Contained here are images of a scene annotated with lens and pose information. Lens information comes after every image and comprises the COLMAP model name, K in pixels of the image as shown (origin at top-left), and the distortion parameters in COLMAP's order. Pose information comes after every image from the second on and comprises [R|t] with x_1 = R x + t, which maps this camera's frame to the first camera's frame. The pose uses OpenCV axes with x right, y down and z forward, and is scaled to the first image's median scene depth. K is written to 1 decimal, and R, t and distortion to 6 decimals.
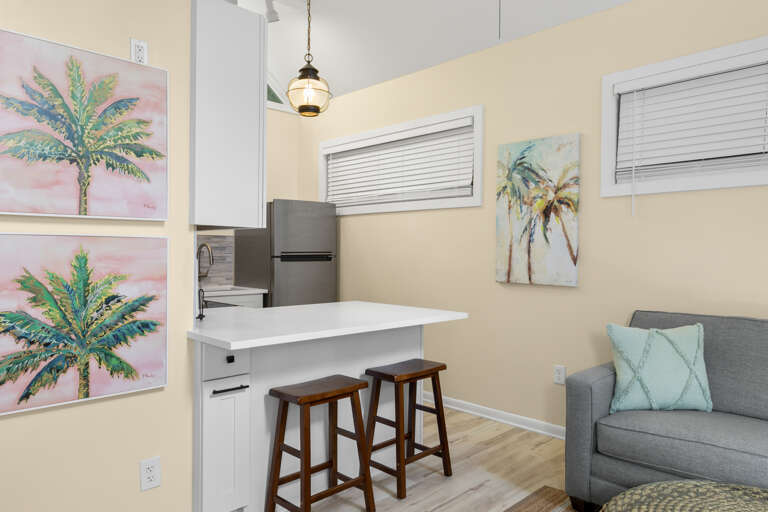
lens RADIAL K [[519.0, 0, 374.7], [0, 519.0, 254.9], [0, 0, 1]] dist [0.002591, -0.000288]
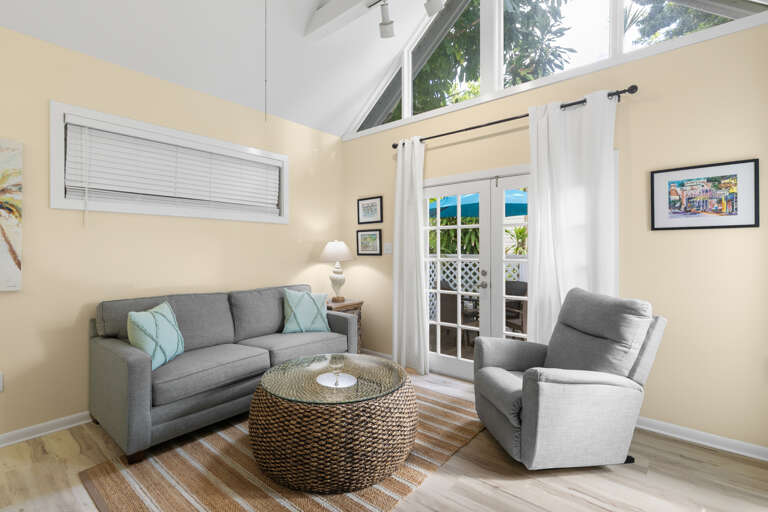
lens RADIAL K [[351.5, 0, 375.5], [0, 351.5, 257.7], [0, 0, 1]] dist [0.004559, -0.000013]
pose [[-0.098171, -0.023496, 0.994892, -0.505085], [0.005140, 0.999696, 0.024116, -0.024167], [-0.995156, 0.007481, -0.098021, 0.492033]]
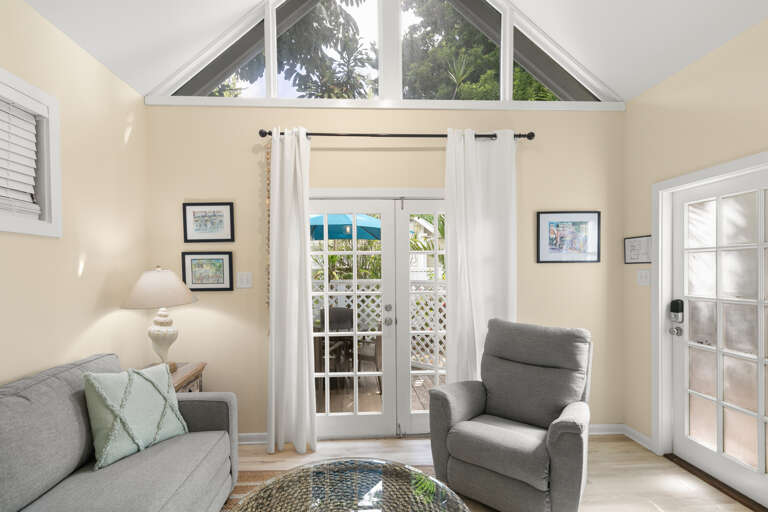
lens RADIAL K [[354.6, 0, 363.3], [0, 354.6, 276.2], [0, 0, 1]] dist [0.003297, 0.000090]
pose [[-0.743790, -0.013870, 0.668269, 0.076350], [0.008509, 0.999507, 0.030215, -0.071113], [-0.668359, 0.028160, -0.743306, 0.865183]]
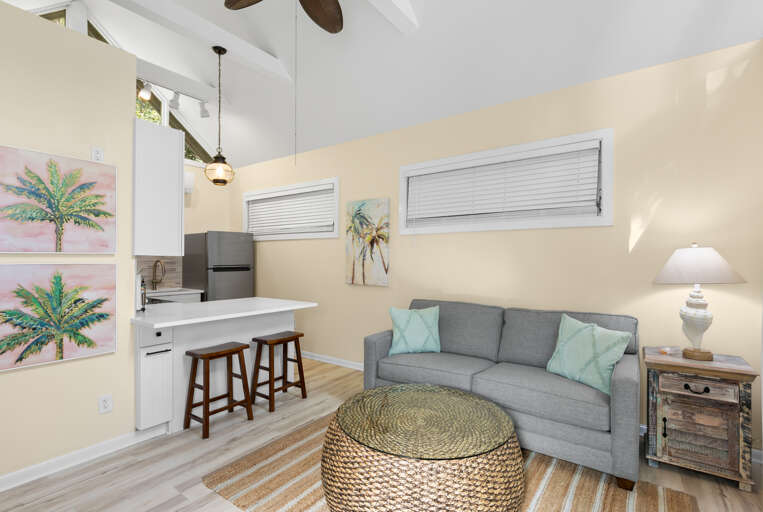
lens RADIAL K [[366.7, 0, 377.8], [0, 366.7, 259.3], [0, 0, 1]] dist [-0.004176, 0.000142]
pose [[0.983633, -0.003403, 0.180153, 0.182103], [0.004204, 0.999983, -0.004063, -0.031530], [-0.180136, 0.004753, 0.983630, -0.265653]]
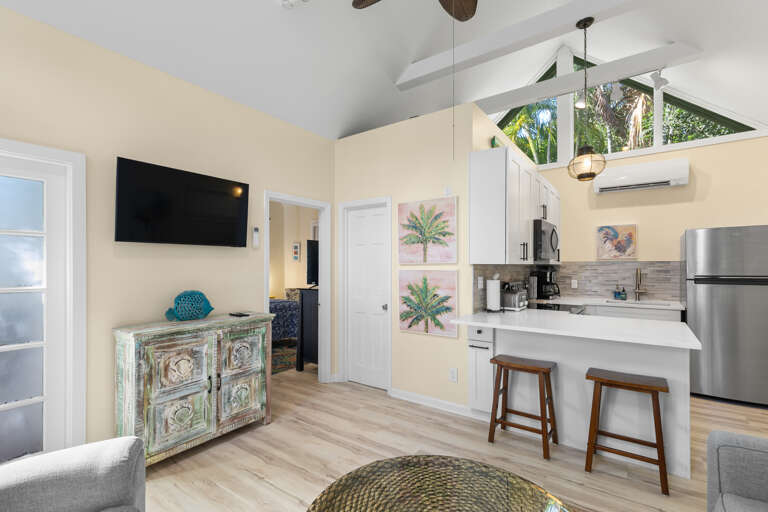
lens RADIAL K [[352.6, 0, 376.2], [0, 352.6, 261.4], [0, 0, 1]] dist [0.003129, 0.000728]
pose [[0.171069, -0.020402, -0.985048, 0.834373], [-0.003754, 0.999765, -0.021358, -0.030960], [0.985252, 0.007351, 0.170952, 0.325933]]
